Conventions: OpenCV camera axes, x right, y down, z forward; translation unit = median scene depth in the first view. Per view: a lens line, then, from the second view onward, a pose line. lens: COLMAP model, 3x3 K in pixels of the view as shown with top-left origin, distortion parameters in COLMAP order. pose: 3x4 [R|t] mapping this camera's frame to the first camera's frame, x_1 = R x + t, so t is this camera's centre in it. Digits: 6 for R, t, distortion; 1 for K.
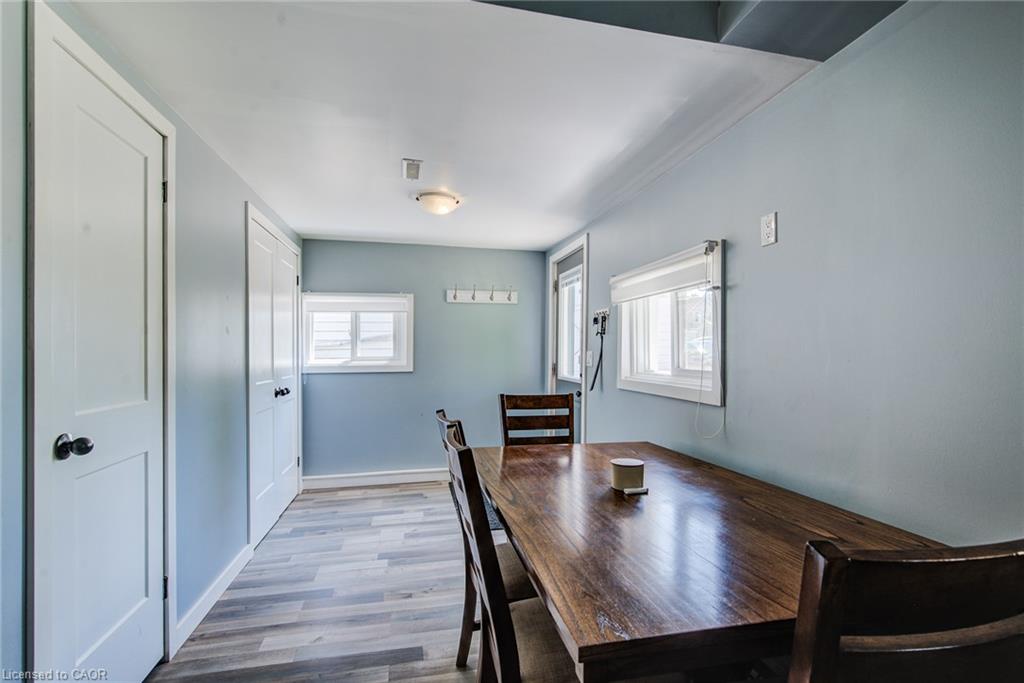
lens RADIAL K [[468.4, 0, 515.7], [0, 468.4, 347.7], [0, 0, 1]] dist [0.000509, 0.000049]
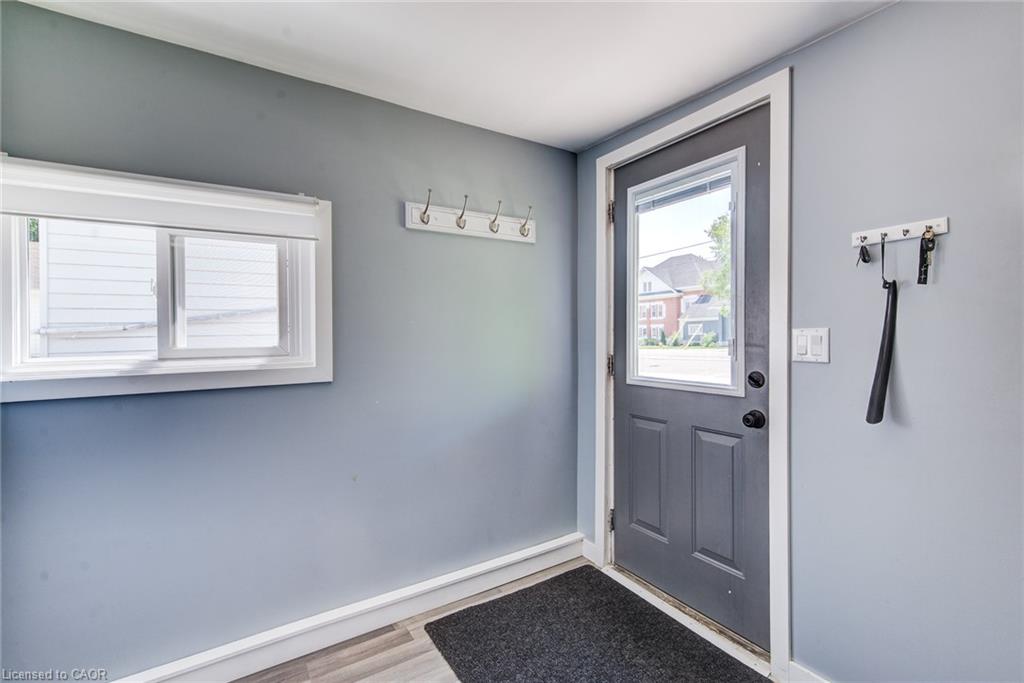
lens RADIAL K [[454.4, 0, 513.1], [0, 454.4, 337.8], [0, 0, 1]] dist [0.001081, -0.000002]
pose [[0.946898, -0.007415, 0.321448, -0.217791], [0.005376, 0.999959, 0.007228, 0.009380], [-0.321489, -0.005116, 0.946900, 0.613267]]
